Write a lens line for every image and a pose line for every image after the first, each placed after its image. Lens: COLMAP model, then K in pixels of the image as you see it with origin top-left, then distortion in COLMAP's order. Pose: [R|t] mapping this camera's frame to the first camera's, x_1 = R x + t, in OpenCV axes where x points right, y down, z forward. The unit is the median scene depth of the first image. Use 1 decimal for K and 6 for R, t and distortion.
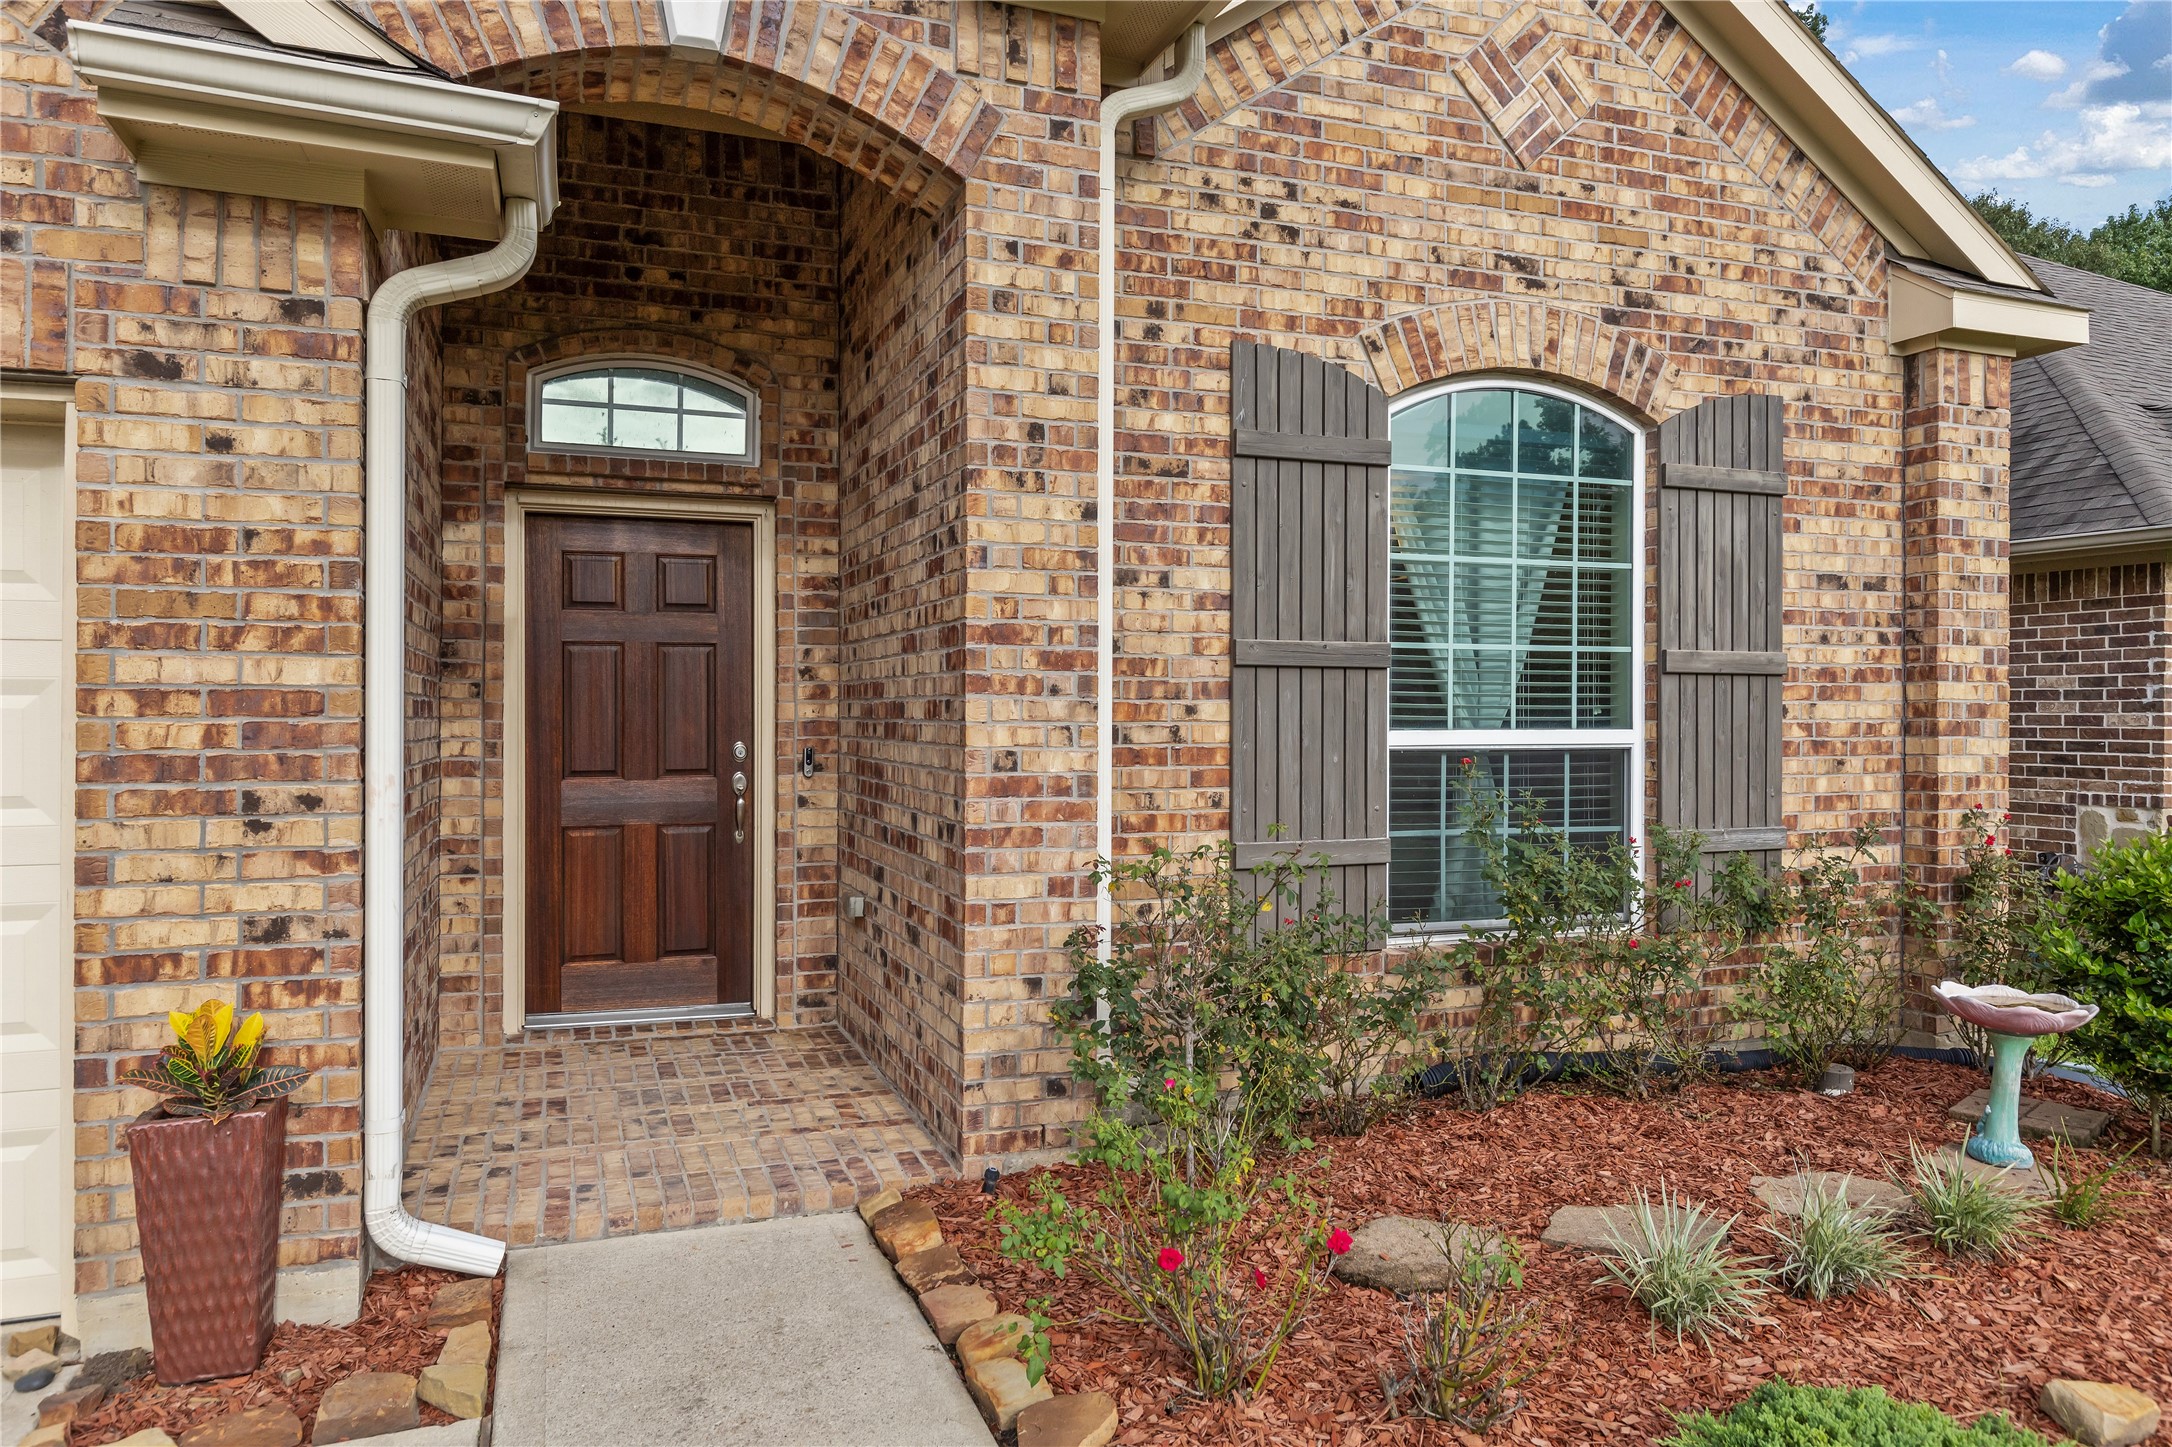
lens RADIAL K [[1440.4, 0, 1089.2], [0, 1440.4, 716.5], [0, 0, 1]] dist [-0.009410, 0.000973]
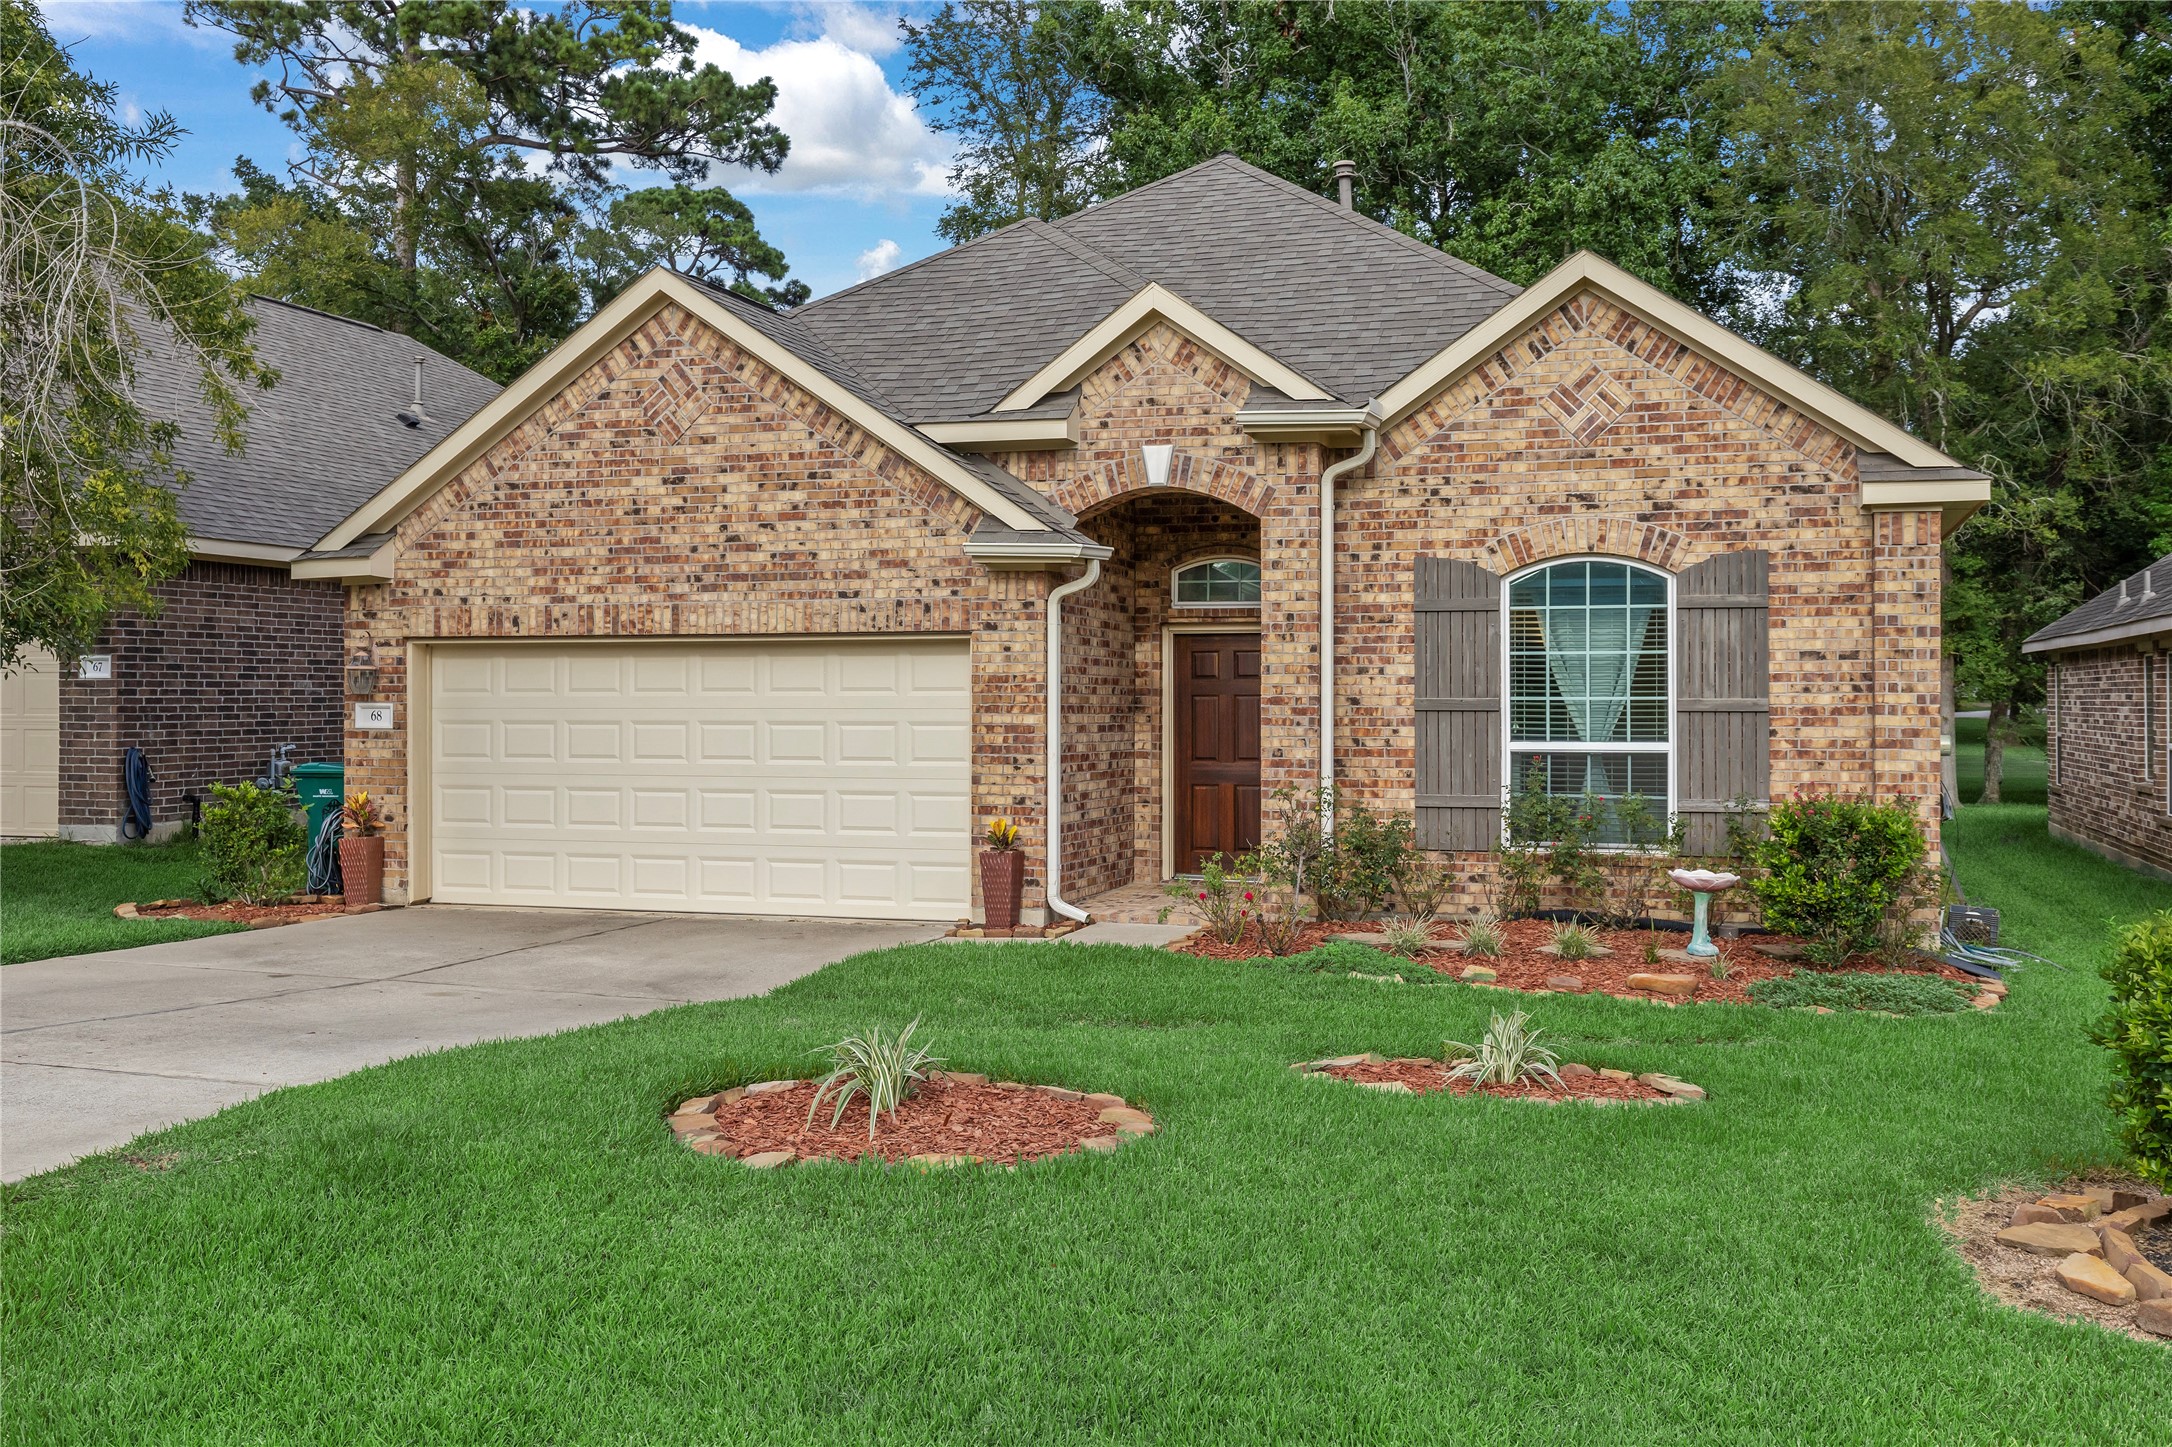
lens RADIAL K [[2063.6, 0, 1085.4], [0, 2063.6, 715.5], [0, 0, 1]] dist [-0.024406, 0.000000]
pose [[0.781342, 0.002003, -0.624099, 1.552406], [-0.000984, 0.999998, 0.001977, -0.032035], [0.624102, -0.000931, 0.781343, -1.608424]]
